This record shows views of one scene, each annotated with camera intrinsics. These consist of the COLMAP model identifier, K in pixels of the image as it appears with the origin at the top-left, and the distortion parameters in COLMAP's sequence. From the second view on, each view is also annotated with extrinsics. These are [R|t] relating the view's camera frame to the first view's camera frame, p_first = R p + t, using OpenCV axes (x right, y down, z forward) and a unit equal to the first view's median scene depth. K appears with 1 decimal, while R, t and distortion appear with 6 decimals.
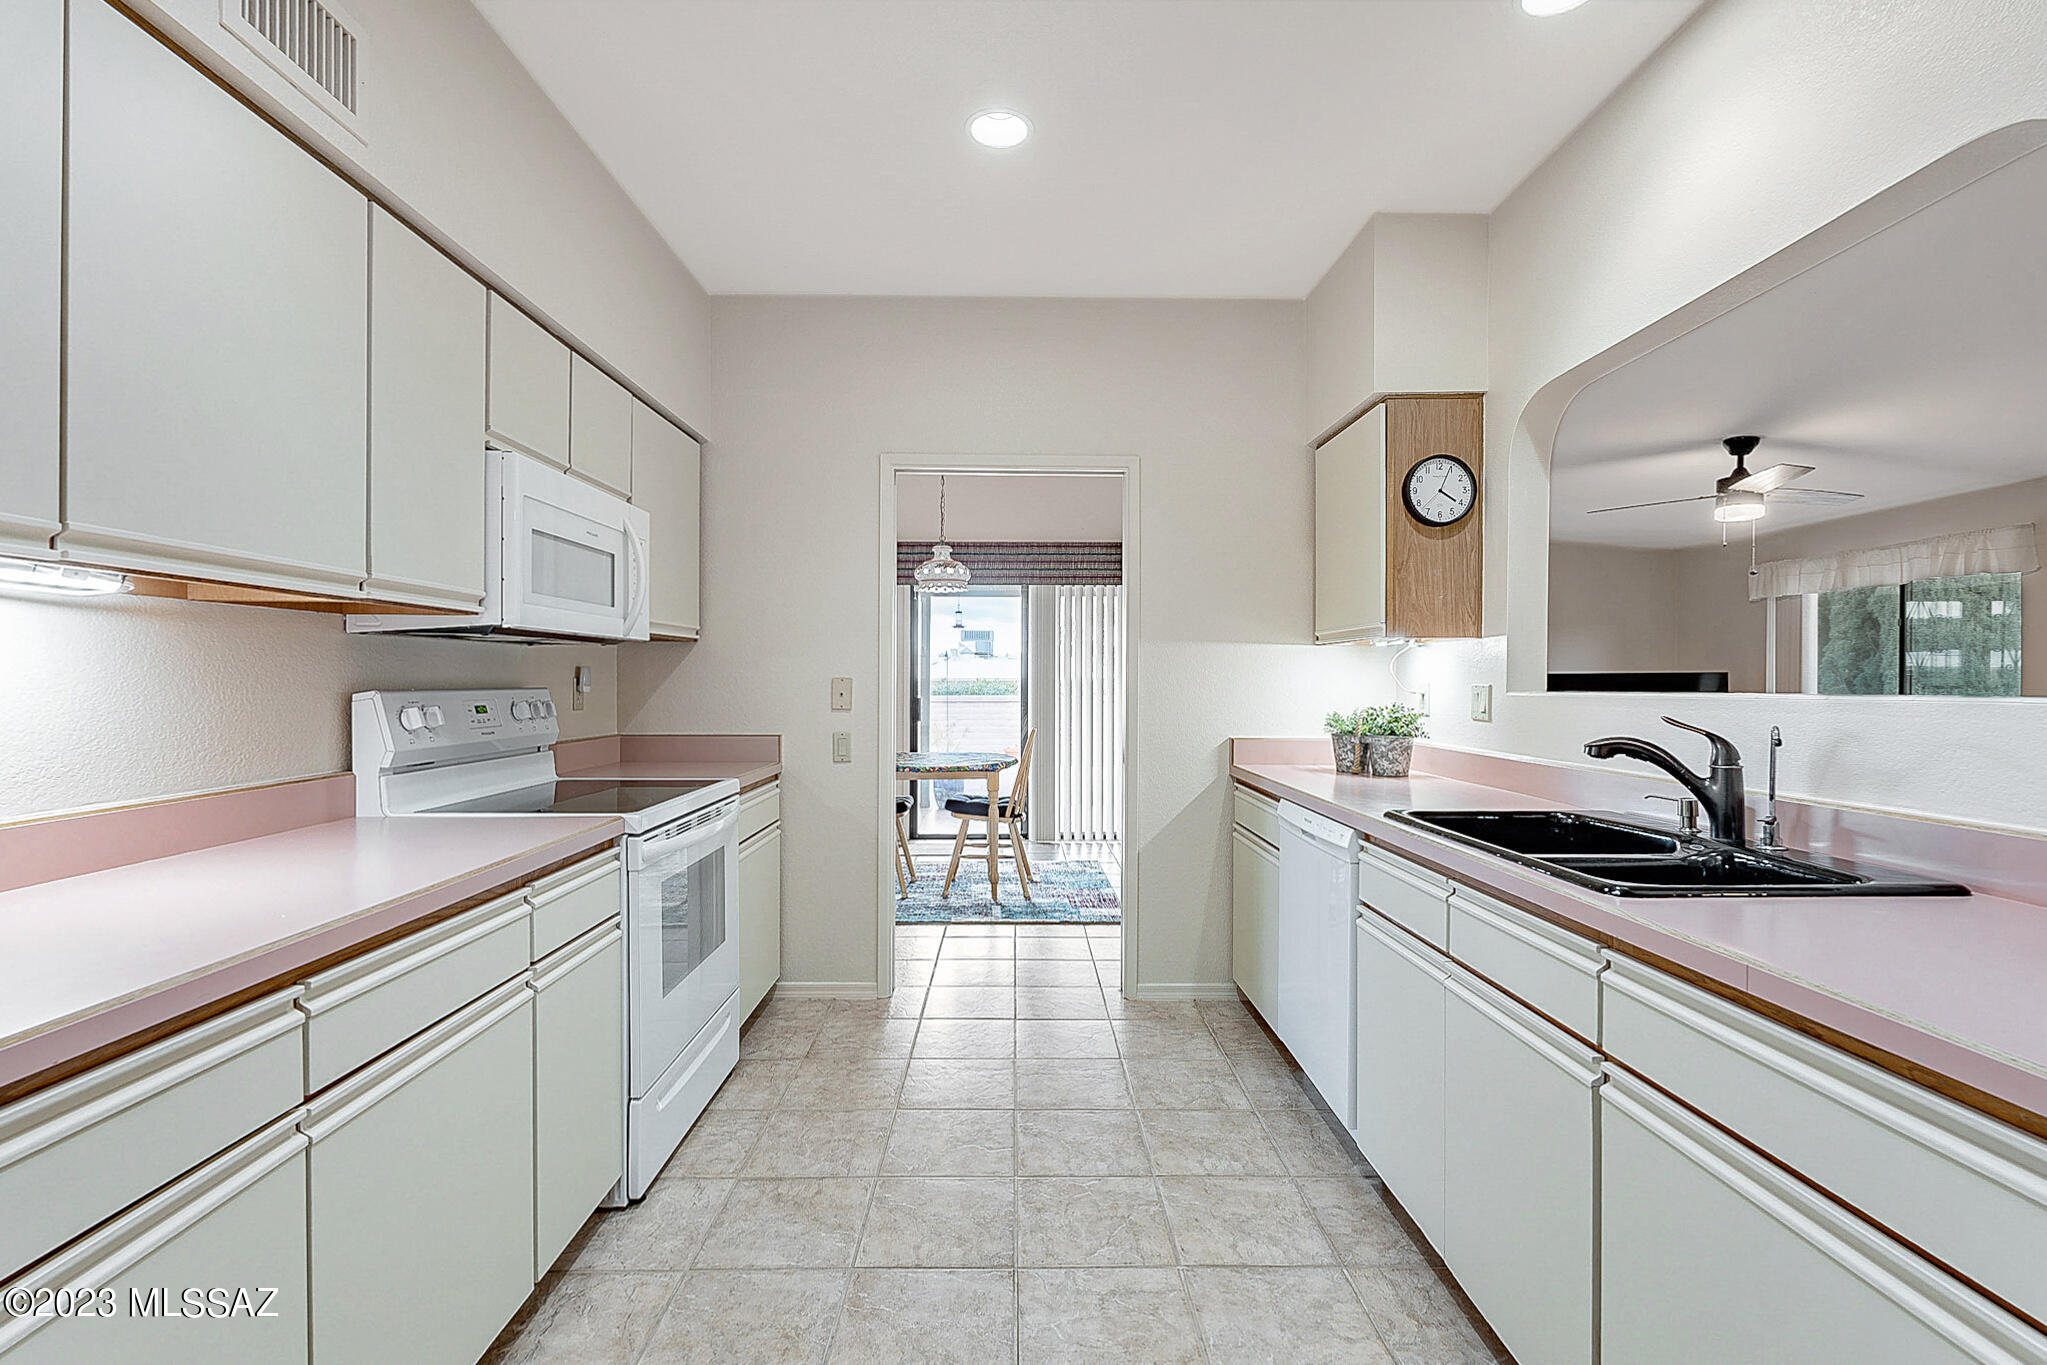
lens RADIAL K [[901.5, 0, 1032.1], [0, 901.5, 683.2], [0, 0, 1]] dist [-0.007283, -0.000534]
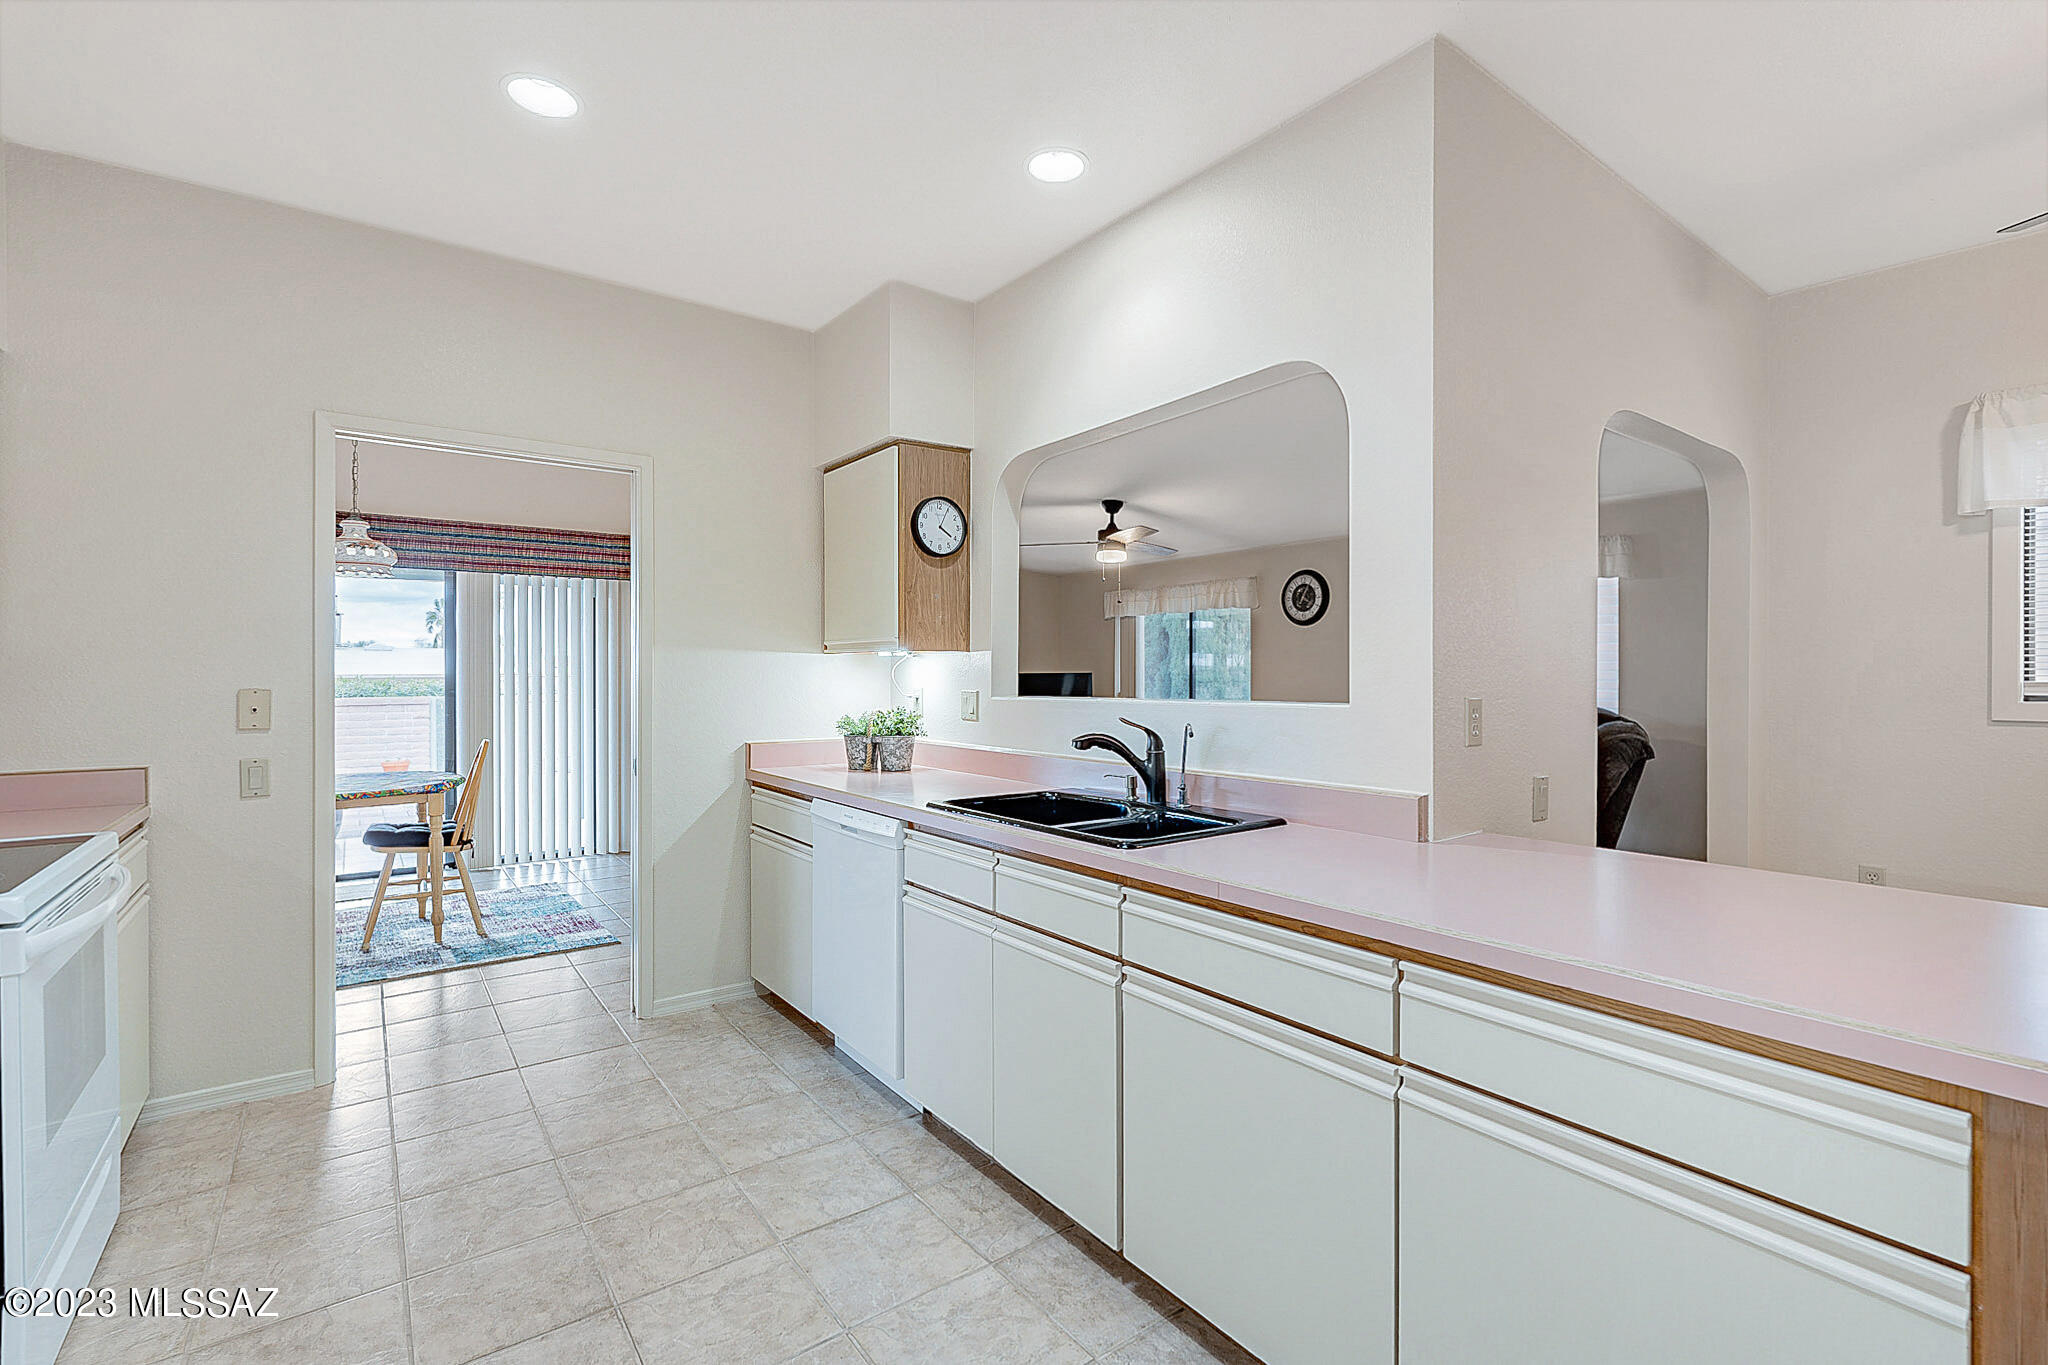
lens RADIAL K [[901.9, 0, 1041.3], [0, 901.9, 675.0], [0, 0, 1]] dist [-0.007283, -0.000534]
pose [[0.805108, -0.002195, 0.593124, -0.142930], [0.003062, 0.999995, -0.000456, -0.018175], [-0.593120, 0.002183, 0.805111, -0.033761]]
